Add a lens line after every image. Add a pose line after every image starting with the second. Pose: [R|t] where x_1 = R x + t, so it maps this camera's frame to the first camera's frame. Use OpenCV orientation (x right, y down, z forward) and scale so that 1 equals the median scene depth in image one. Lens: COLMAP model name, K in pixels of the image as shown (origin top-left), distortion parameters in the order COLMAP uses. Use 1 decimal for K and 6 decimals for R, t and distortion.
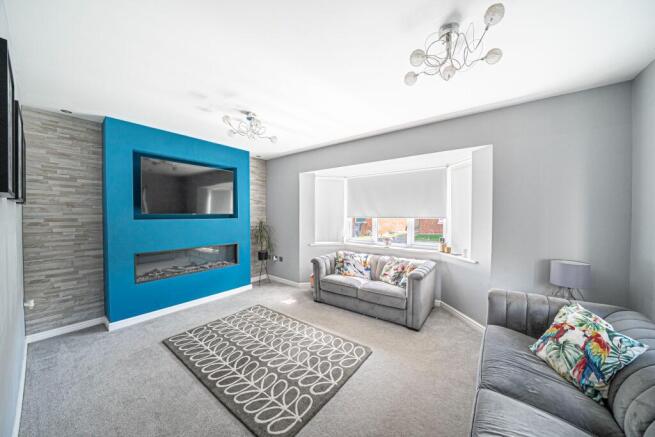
lens RADIAL K [[226.5, 0, 323.9], [0, 226.5, 217.0], [0, 0, 1]] dist [-0.015590, -0.000073]
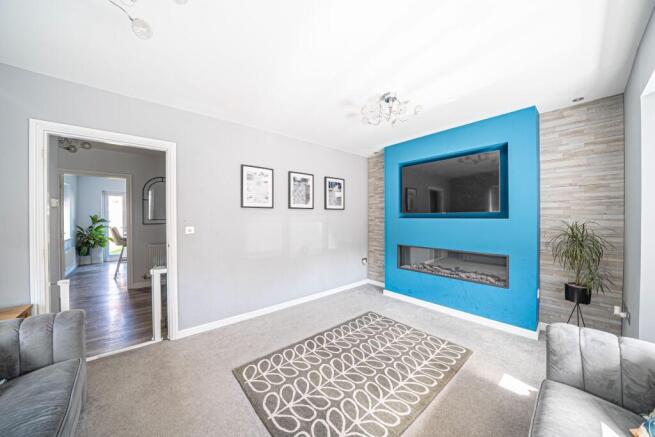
lens RADIAL K [[226.5, 0, 328.5], [0, 226.5, 218.0], [0, 0, 1]] dist [-0.015590, -0.000073]
pose [[-0.204842, 0.007439, -0.978767, 0.600248], [-0.004836, 0.999951, 0.008612, 0.001399], [0.978783, 0.006497, -0.204796, 1.020681]]
